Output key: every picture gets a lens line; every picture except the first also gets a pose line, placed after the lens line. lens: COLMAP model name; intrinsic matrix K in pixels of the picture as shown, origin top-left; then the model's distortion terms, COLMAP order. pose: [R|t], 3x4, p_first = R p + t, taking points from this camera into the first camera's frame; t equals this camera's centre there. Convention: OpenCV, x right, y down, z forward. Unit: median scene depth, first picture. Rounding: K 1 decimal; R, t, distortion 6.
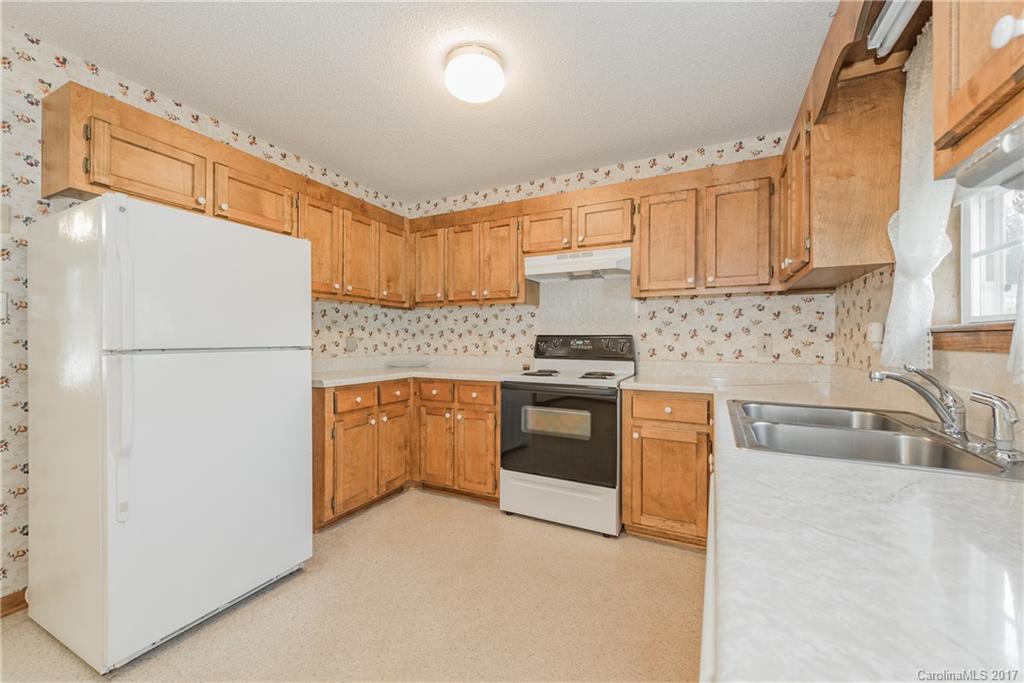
lens RADIAL K [[399.4, 0, 517.9], [0, 399.4, 337.8], [0, 0, 1]] dist [0.004058, -0.000183]
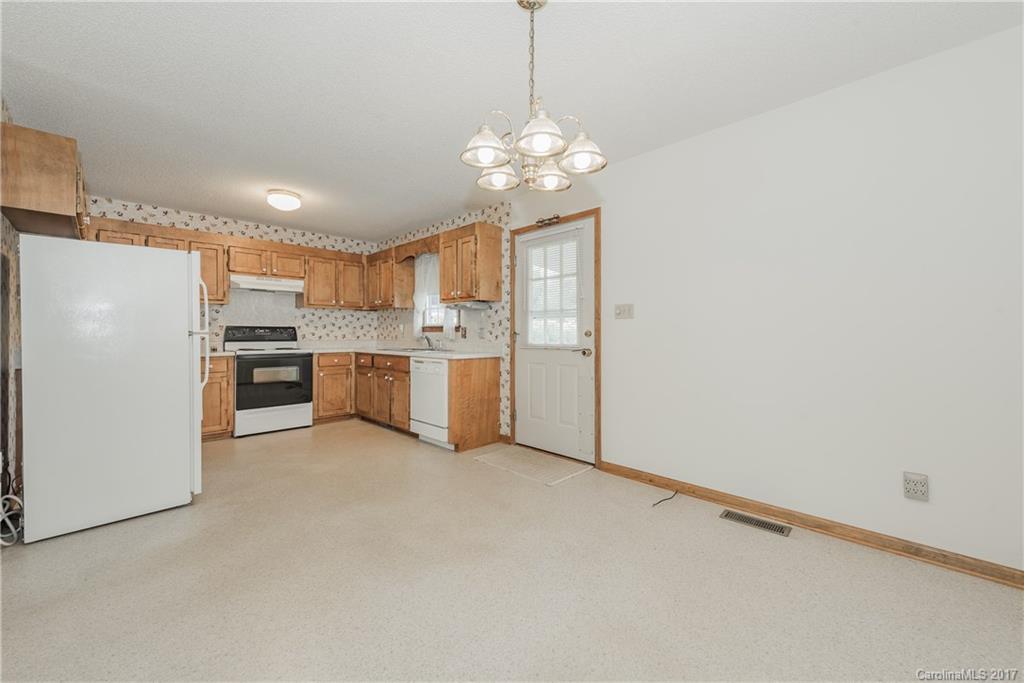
lens RADIAL K [[399.4, 0, 504.1], [0, 399.4, 332.5], [0, 0, 1]] dist [0.004058, -0.000183]
pose [[0.320471, -0.000827, 0.947258, -1.190826], [-0.003366, 0.999992, 0.002011, 0.012168], [-0.947252, -0.003833, 0.320466, -0.507700]]
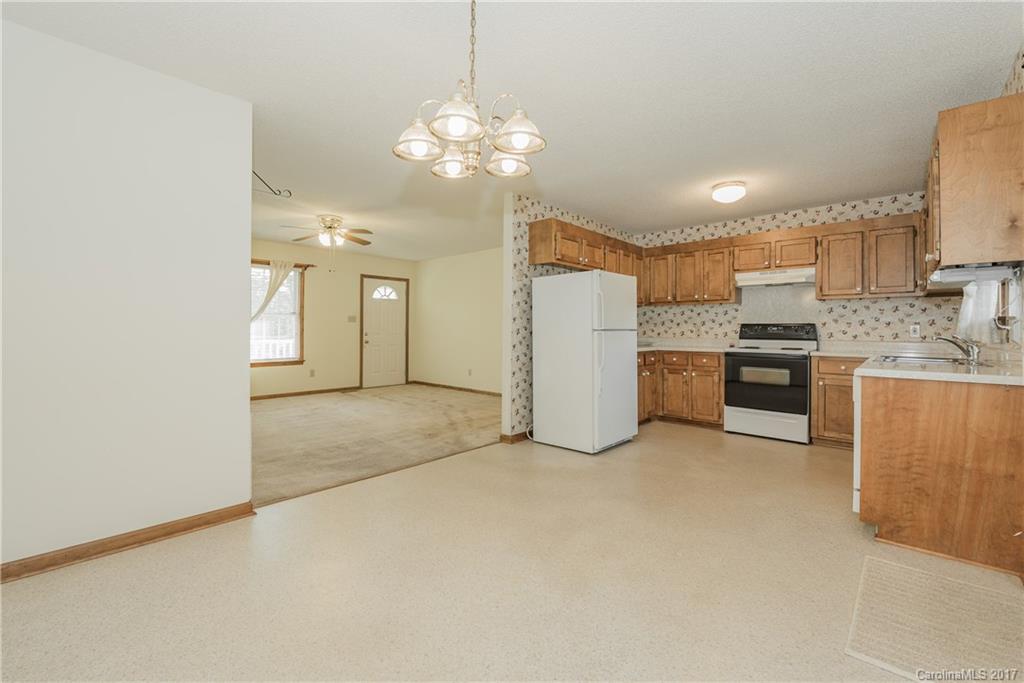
lens RADIAL K [[428.0, 0, 504.5], [0, 428.0, 327.2], [0, 0, 1]] dist [-0.033668, -0.000148]
pose [[0.953414, 0.000451, -0.301664, -0.374914], [-0.001406, 0.999995, -0.002949, 0.013900], [0.301661, 0.003236, 0.953410, -0.919716]]
